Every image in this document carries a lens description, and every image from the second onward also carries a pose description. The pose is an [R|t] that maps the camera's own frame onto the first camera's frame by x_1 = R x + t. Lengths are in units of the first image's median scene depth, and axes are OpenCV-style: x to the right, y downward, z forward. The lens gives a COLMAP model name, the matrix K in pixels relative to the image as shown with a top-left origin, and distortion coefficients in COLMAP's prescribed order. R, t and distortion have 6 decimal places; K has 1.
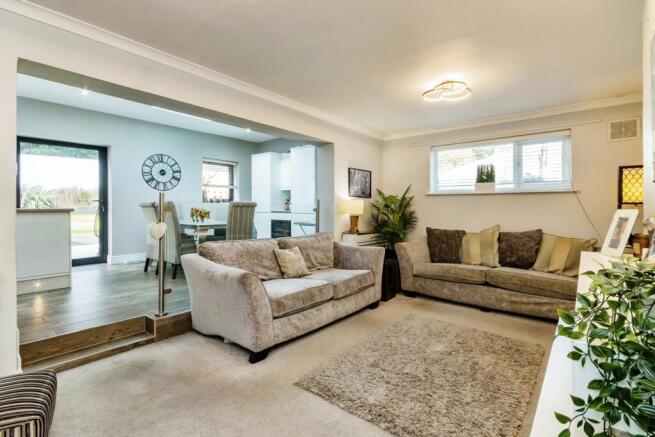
lens RADIAL K [[313.1, 0, 324.5], [0, 313.1, 214.1], [0, 0, 1]] dist [0.001783, -0.003784]
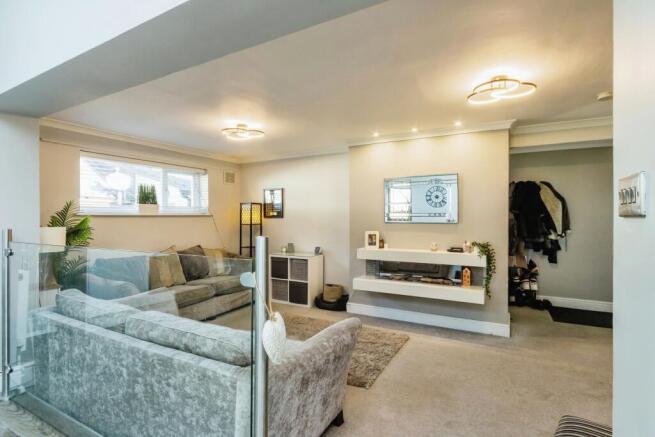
lens RADIAL K [[313.1, 0, 353.2], [0, 313.1, 214.0], [0, 0, 1]] dist [0.001783, -0.003784]
pose [[-0.235169, -0.000878, 0.971954, -0.610241], [0.013647, 0.999898, 0.004205, -0.065838], [-0.971859, 0.014254, -0.235133, 0.614537]]
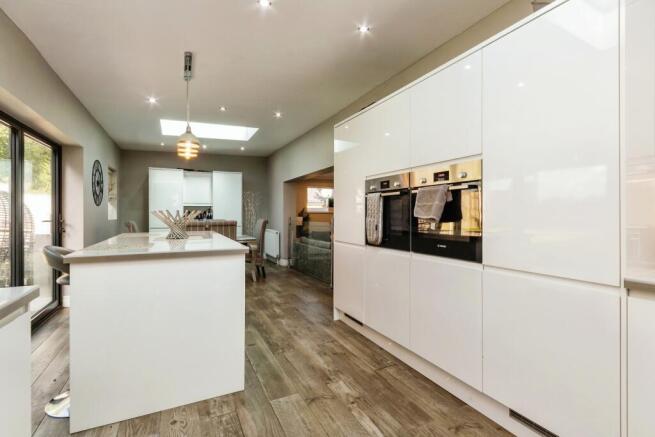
lens RADIAL K [[313.1, 0, 328.8], [0, 313.1, 212.1], [0, 0, 1]] dist [0.001783, -0.003784]
pose [[0.415743, -0.004342, 0.909472, -1.390867], [0.014162, 0.999898, -0.001701, -0.067464], [-0.909372, 0.013587, 0.415762, 0.168807]]
